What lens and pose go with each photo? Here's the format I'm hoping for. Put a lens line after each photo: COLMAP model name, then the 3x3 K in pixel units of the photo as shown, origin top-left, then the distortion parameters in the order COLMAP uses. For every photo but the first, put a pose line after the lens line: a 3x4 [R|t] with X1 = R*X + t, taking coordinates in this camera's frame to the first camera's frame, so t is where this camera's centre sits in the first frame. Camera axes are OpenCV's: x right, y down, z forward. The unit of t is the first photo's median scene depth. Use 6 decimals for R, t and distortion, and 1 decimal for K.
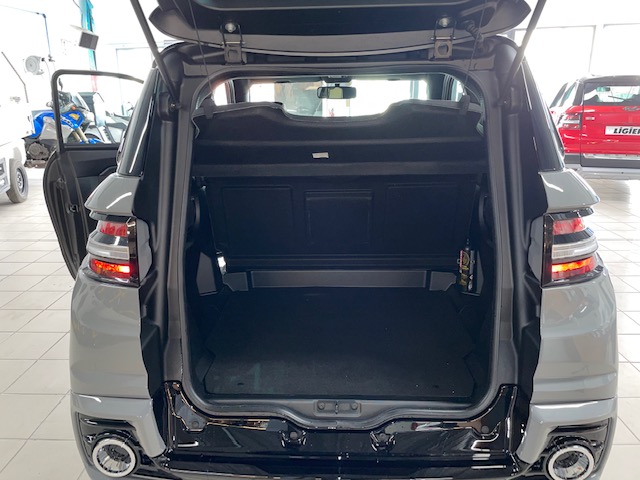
lens RADIAL K [[482.0, 0, 321.8], [0, 482.0, 237.5], [0, 0, 1]] dist [-0.008273, -0.023991]
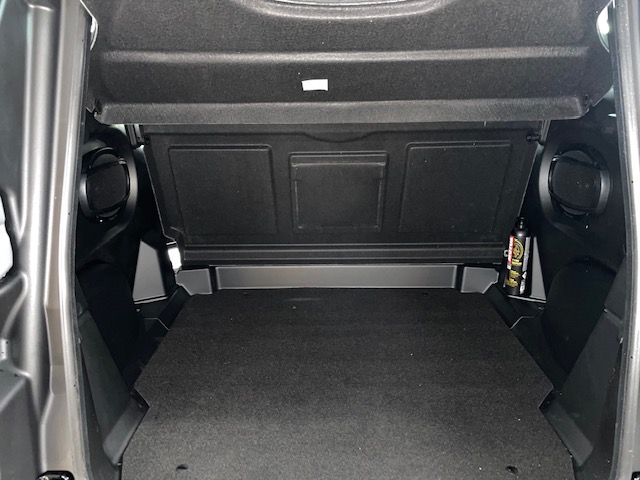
lens RADIAL K [[482.0, 0, 319.4], [0, 482.0, 239.8], [0, 0, 1]] dist [-0.008273, -0.023991]
pose [[0.999702, -0.003115, 0.024214, -0.010208], [0.002294, 0.999424, 0.033855, 0.005246], [-0.024305, -0.033789, 0.999133, 0.316114]]
